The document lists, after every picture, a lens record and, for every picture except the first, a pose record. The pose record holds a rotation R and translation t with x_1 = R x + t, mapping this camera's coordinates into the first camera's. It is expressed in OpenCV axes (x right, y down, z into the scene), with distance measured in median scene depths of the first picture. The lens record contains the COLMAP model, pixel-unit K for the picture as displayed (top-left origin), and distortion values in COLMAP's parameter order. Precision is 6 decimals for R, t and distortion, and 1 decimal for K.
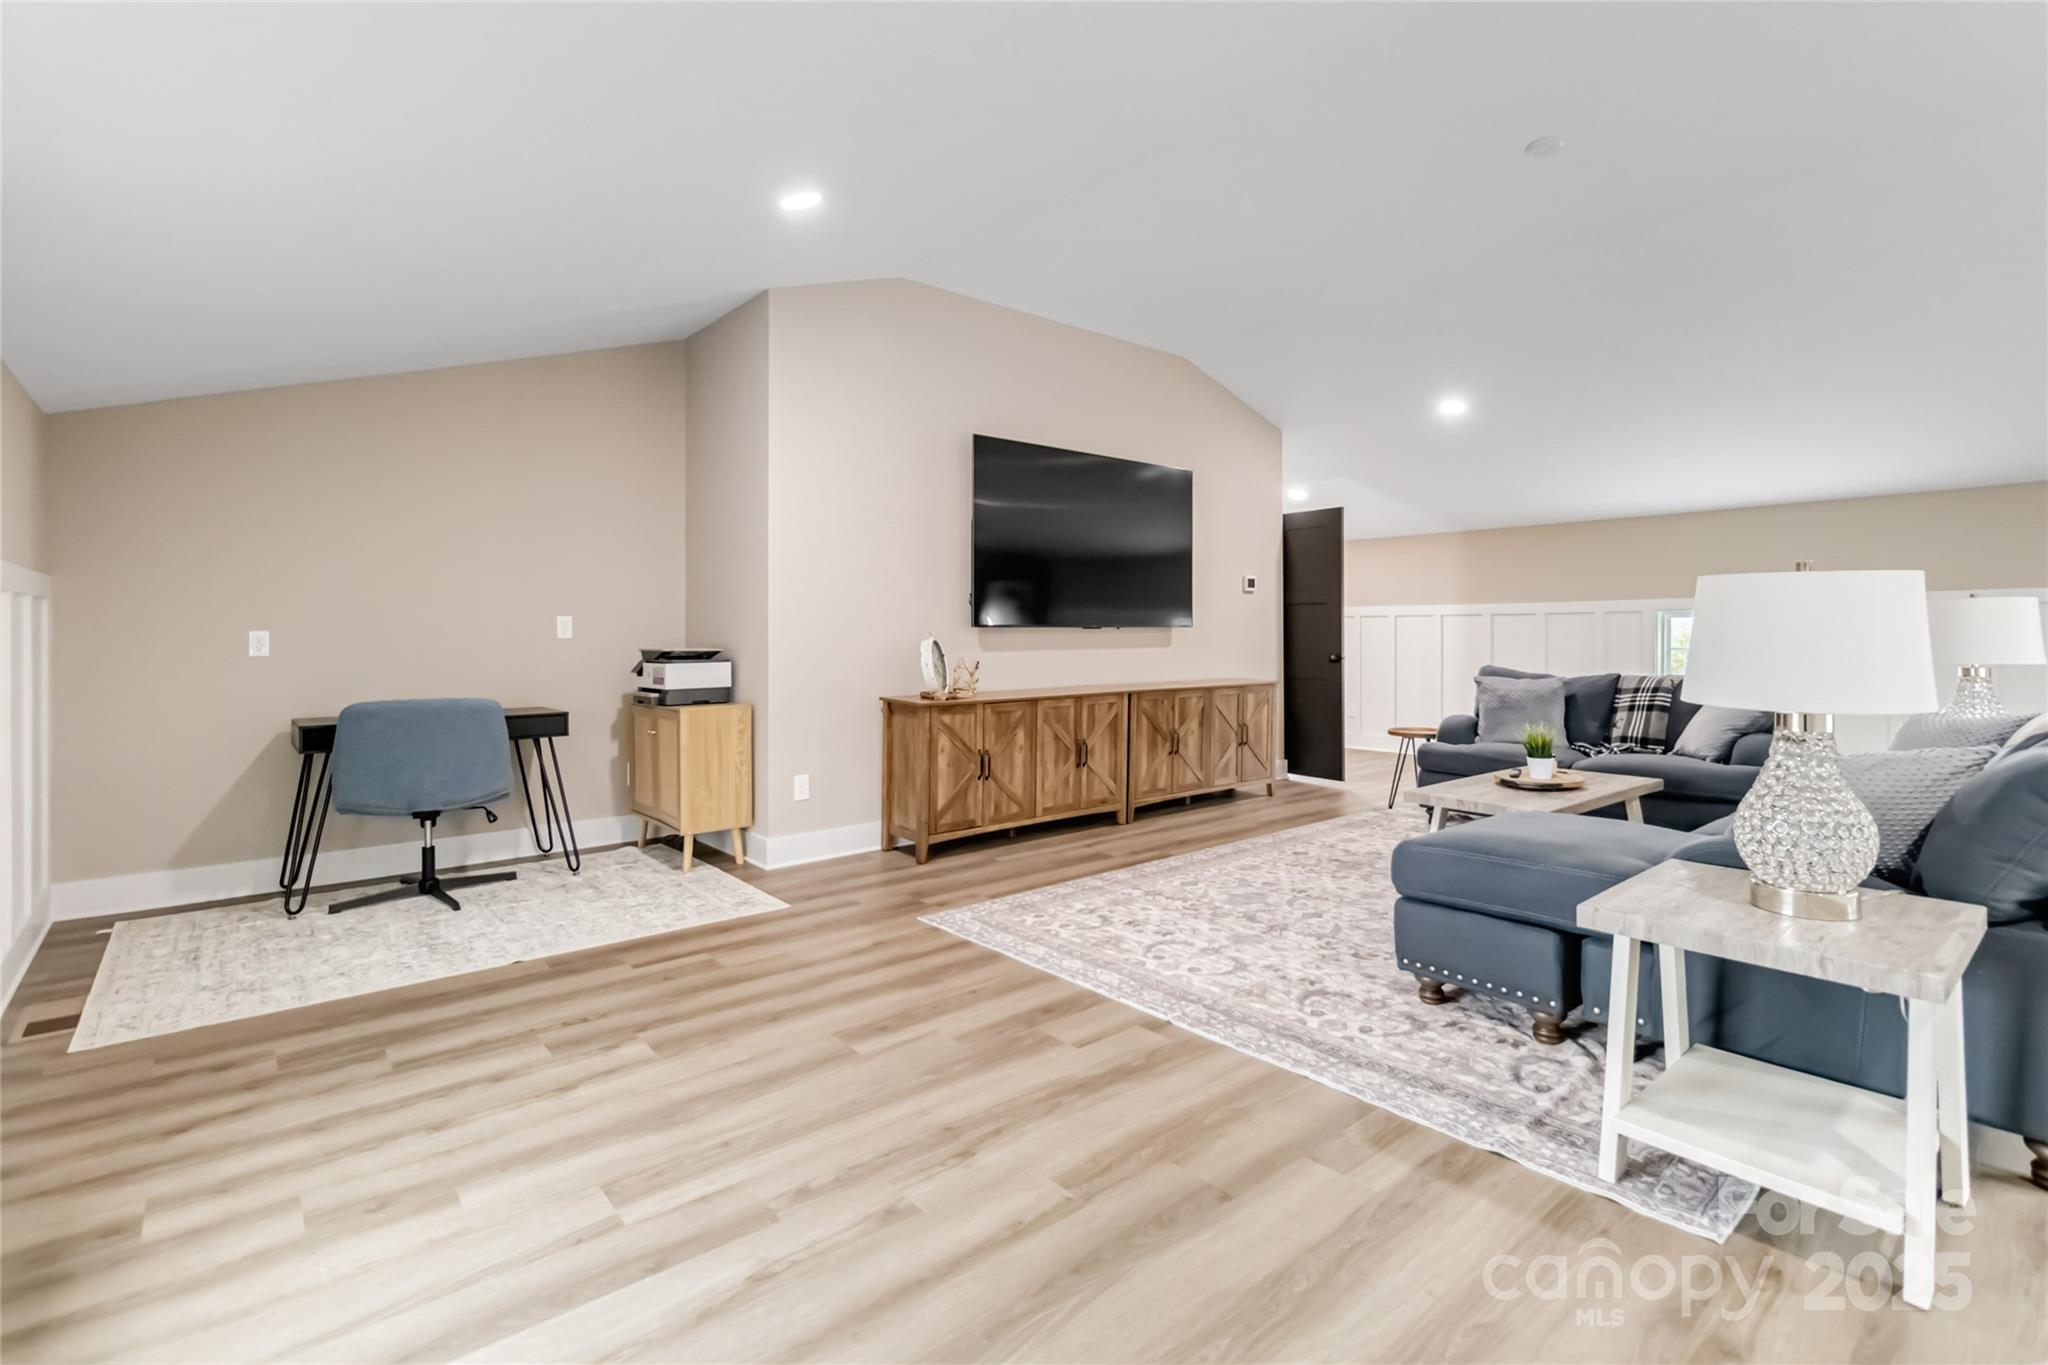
lens RADIAL K [[941.5, 0, 1033.7], [0, 941.5, 656.3], [0, 0, 1]] dist [-0.002432, 0.001264]
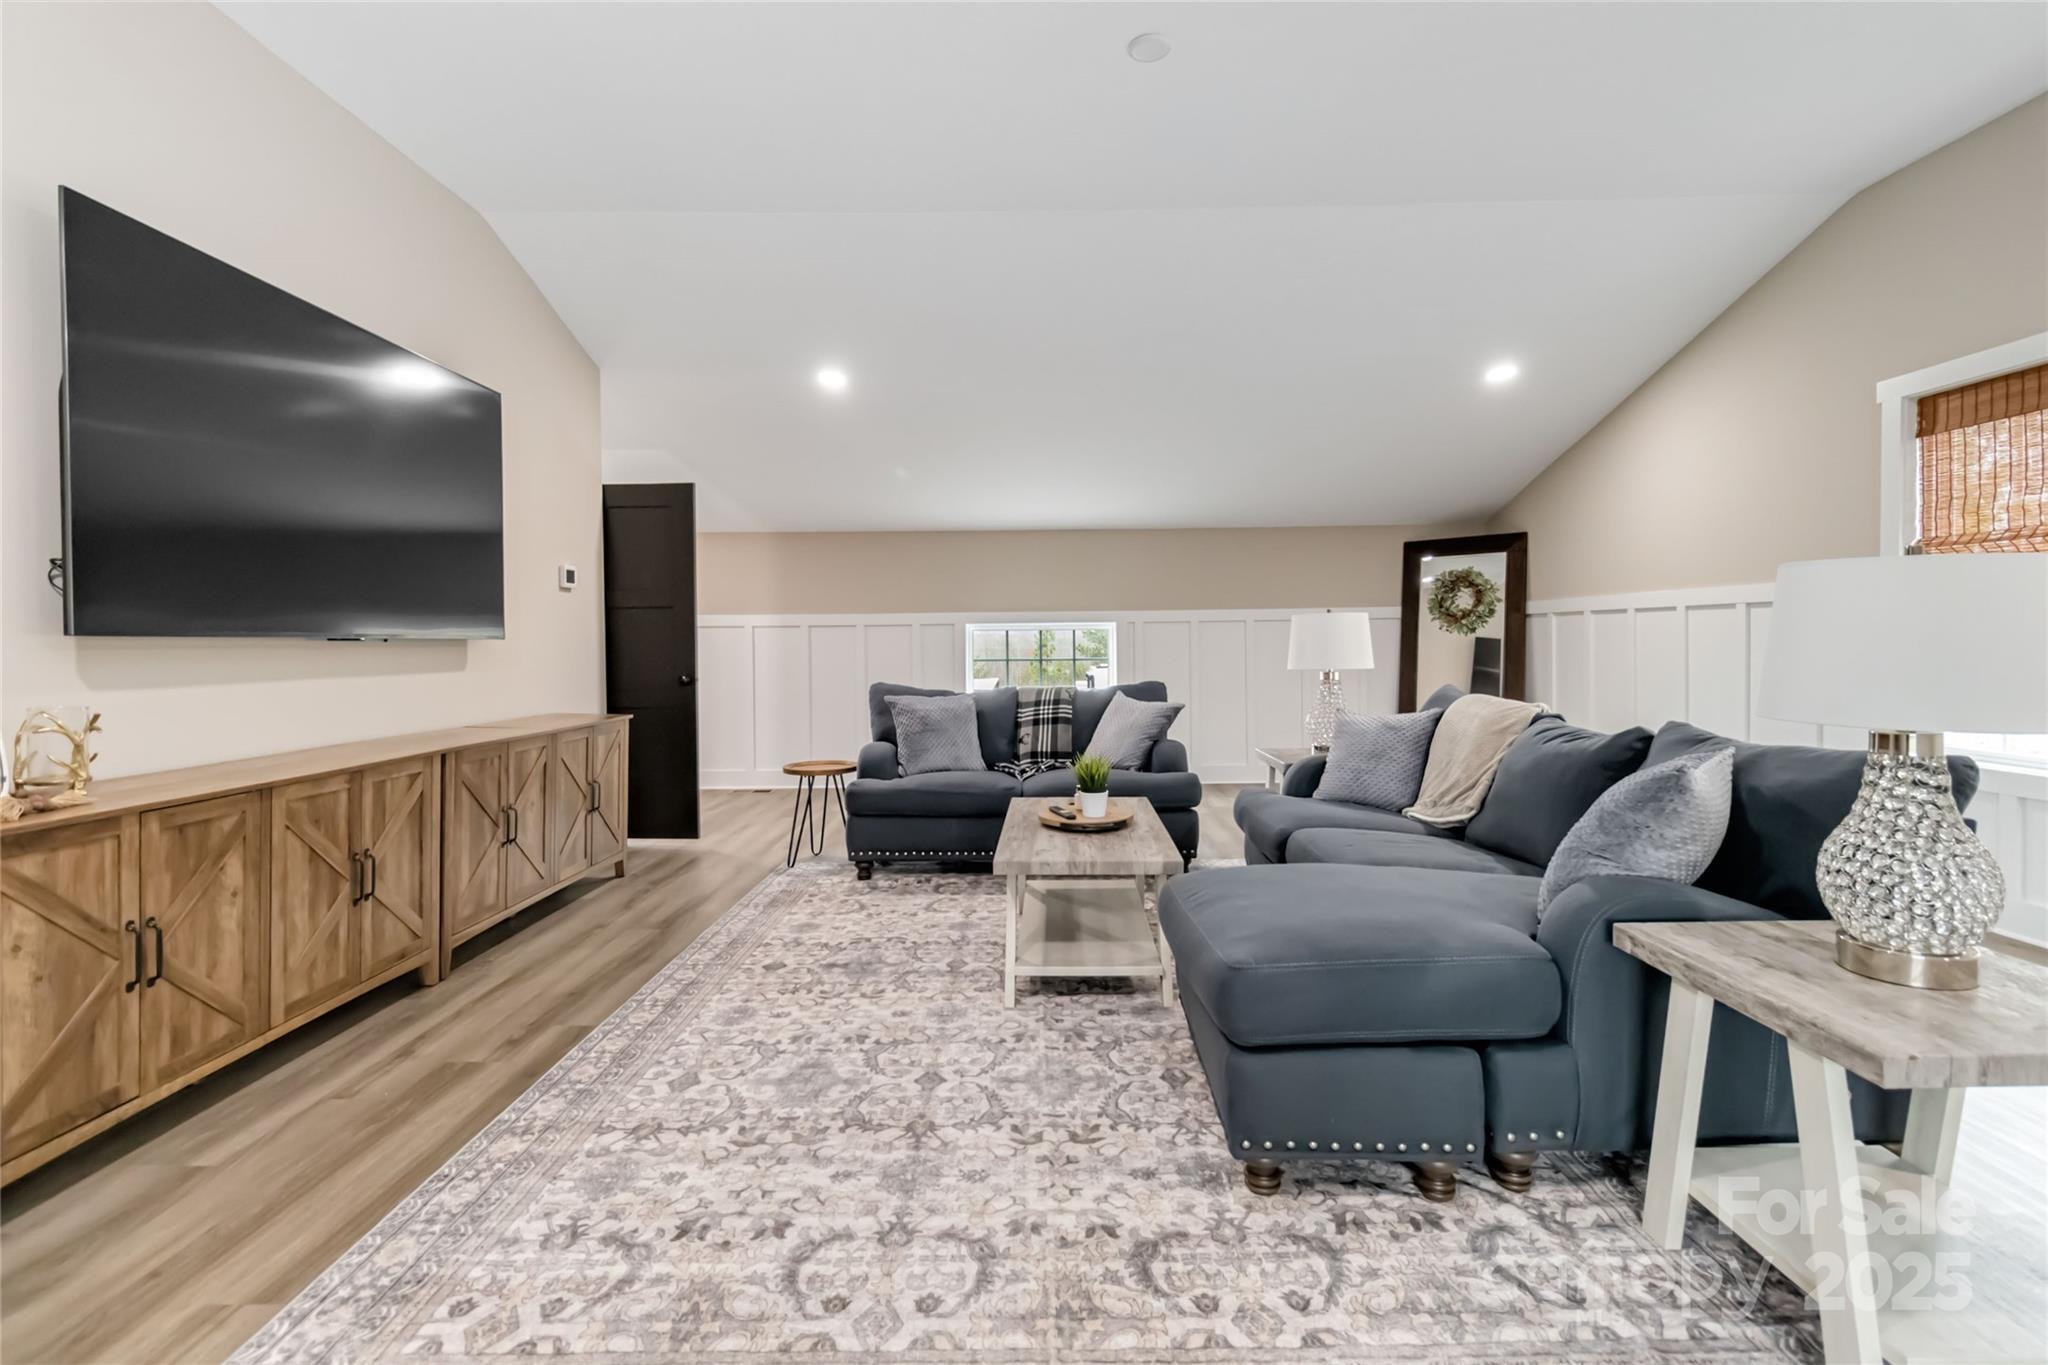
lens RADIAL K [[941.5, 0, 1033.7], [0, 941.5, 656.3], [0, 0, 1]] dist [-0.002432, 0.001264]
pose [[0.648305, -0.013340, 0.761264, -0.106915], [0.025330, 0.999671, -0.004053, -0.009126], [-0.760959, 0.021910, 0.648430, 0.373985]]
